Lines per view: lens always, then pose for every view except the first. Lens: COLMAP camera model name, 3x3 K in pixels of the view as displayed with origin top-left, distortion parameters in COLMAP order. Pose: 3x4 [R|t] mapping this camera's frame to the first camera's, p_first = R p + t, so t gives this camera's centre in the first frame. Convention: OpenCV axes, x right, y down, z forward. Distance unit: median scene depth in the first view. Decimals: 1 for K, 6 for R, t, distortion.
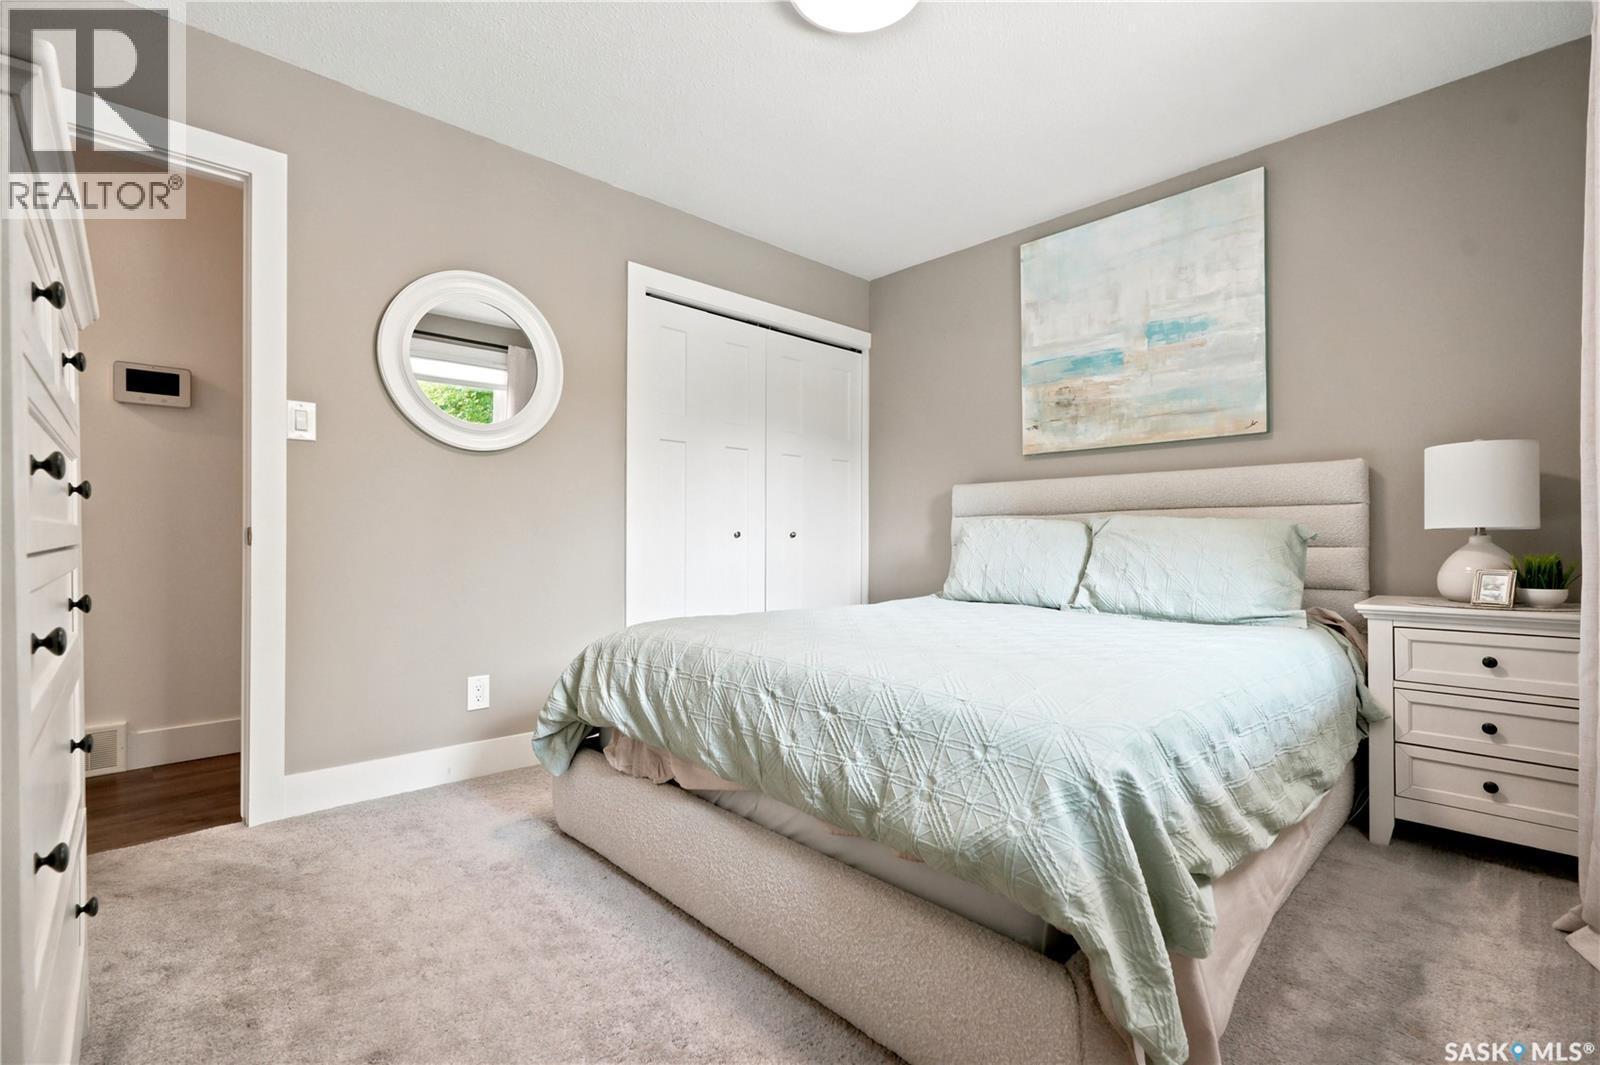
lens RADIAL K [[721.3, 0, 801.4], [0, 721.3, 538.6], [0, 0, 1]] dist [-0.000832, 0.000678]
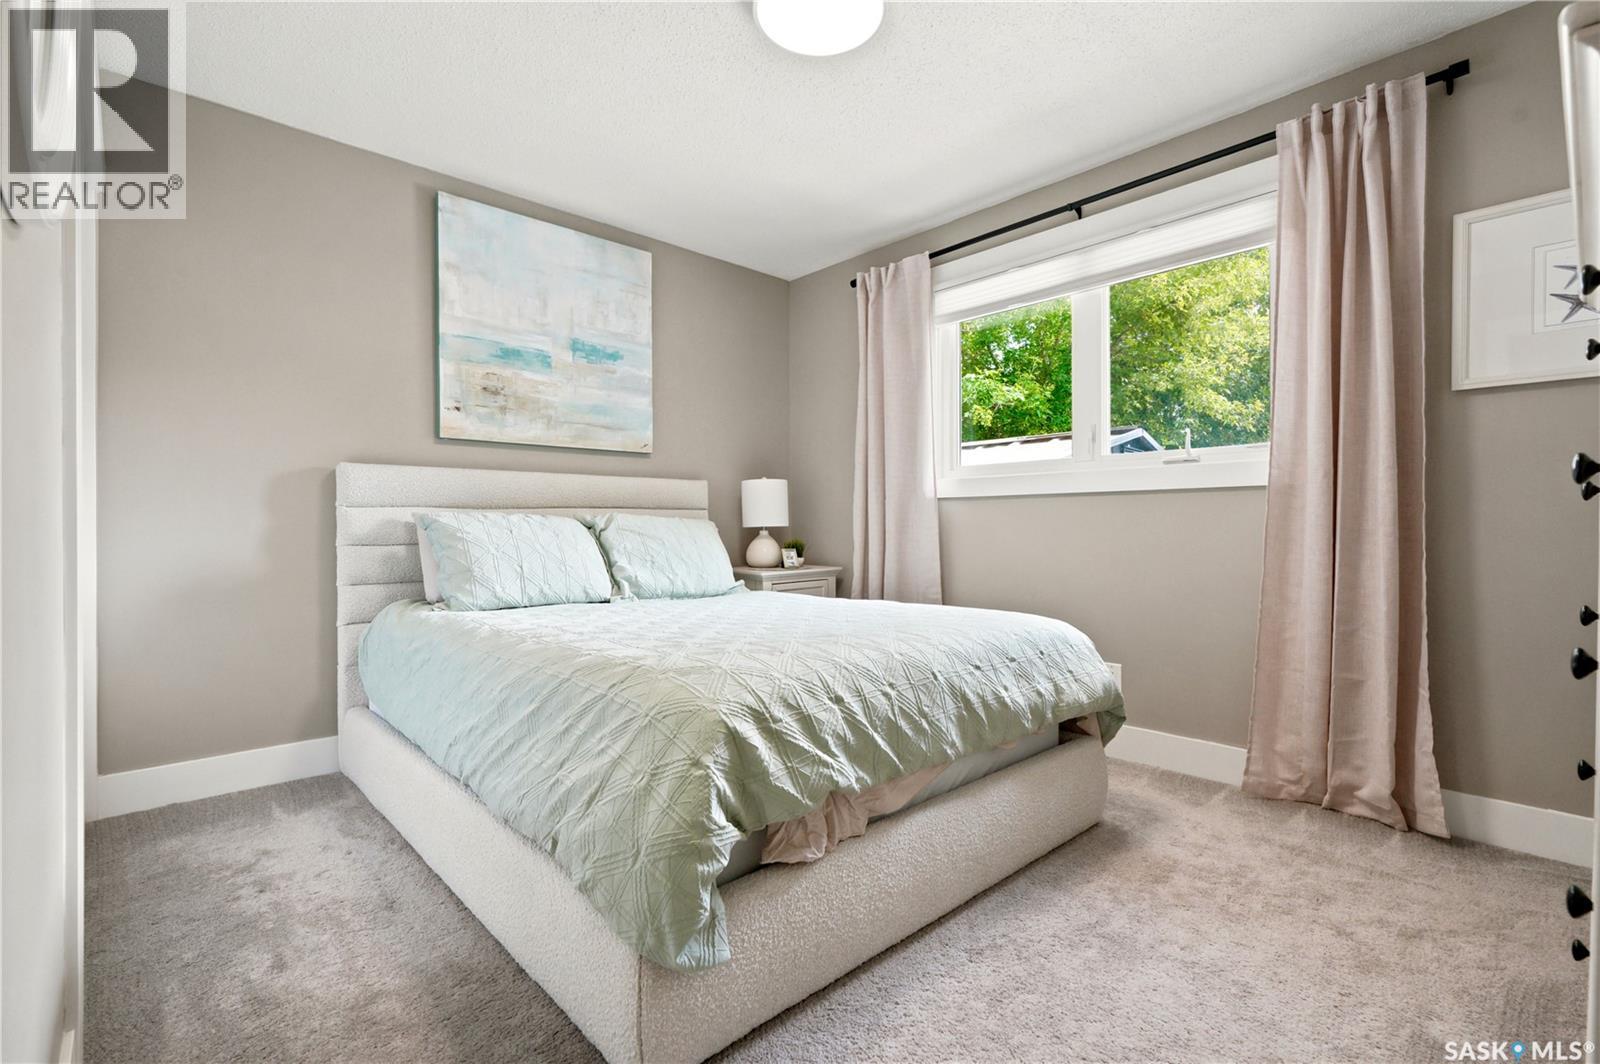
lens RADIAL K [[721.3, 0, 801.4], [0, 721.3, 538.1], [0, 0, 1]] dist [-0.000832, 0.000678]
pose [[0.015058, -0.013347, 0.999798, -0.614180], [0.003166, 0.999907, 0.013300, -0.007223], [-0.999882, 0.002965, 0.015099, 0.631684]]
